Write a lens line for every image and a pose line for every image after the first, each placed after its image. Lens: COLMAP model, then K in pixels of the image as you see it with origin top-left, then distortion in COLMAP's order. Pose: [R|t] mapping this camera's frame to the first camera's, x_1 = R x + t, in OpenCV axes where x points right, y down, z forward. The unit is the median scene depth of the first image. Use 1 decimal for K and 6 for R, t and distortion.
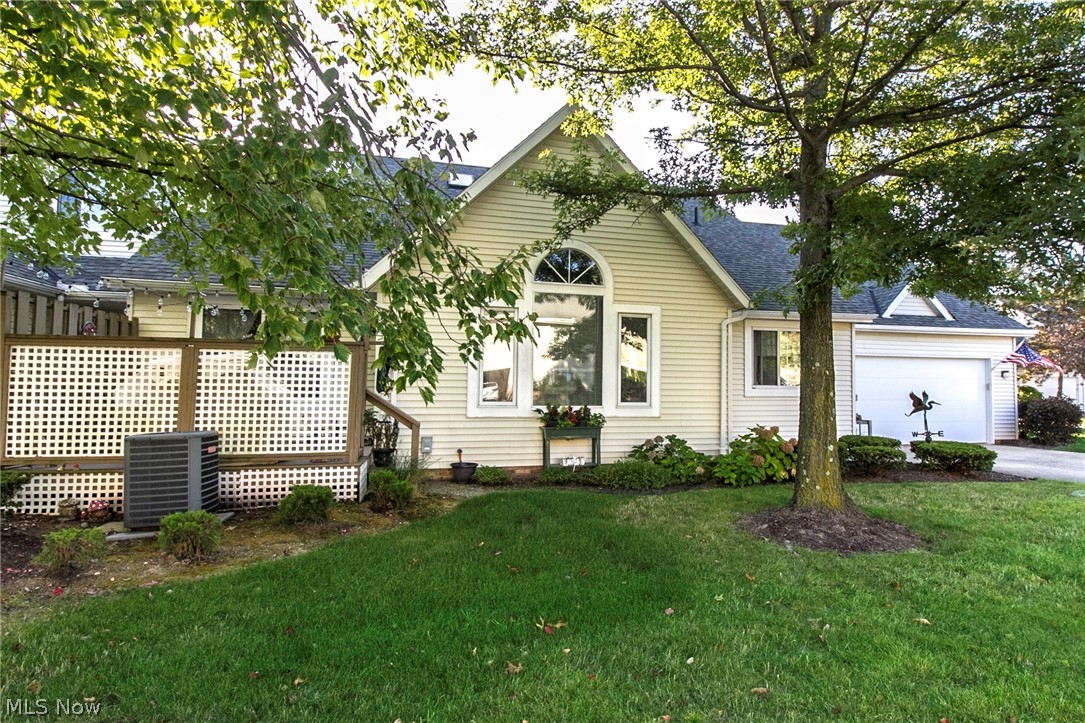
lens RADIAL K [[620.7, 0, 542.8], [0, 620.7, 361.6], [0, 0, 1]] dist [-0.003994, -0.000261]
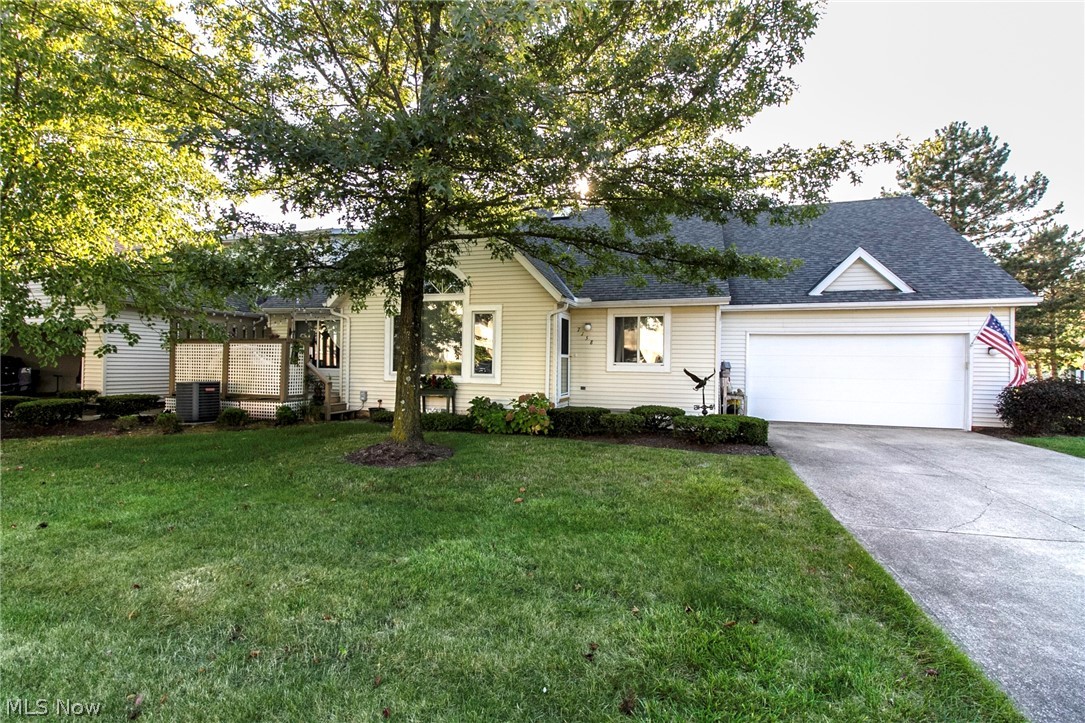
lens RADIAL K [[505.7, 0, 542.8], [0, 505.7, 361.3], [0, 0, 1]] dist [-0.003864, -0.000340]
pose [[0.828666, 0.002795, -0.559737, 0.925395], [0.016610, 0.999424, 0.029581, 0.005225], [0.559497, -0.033810, 0.828142, 0.117050]]
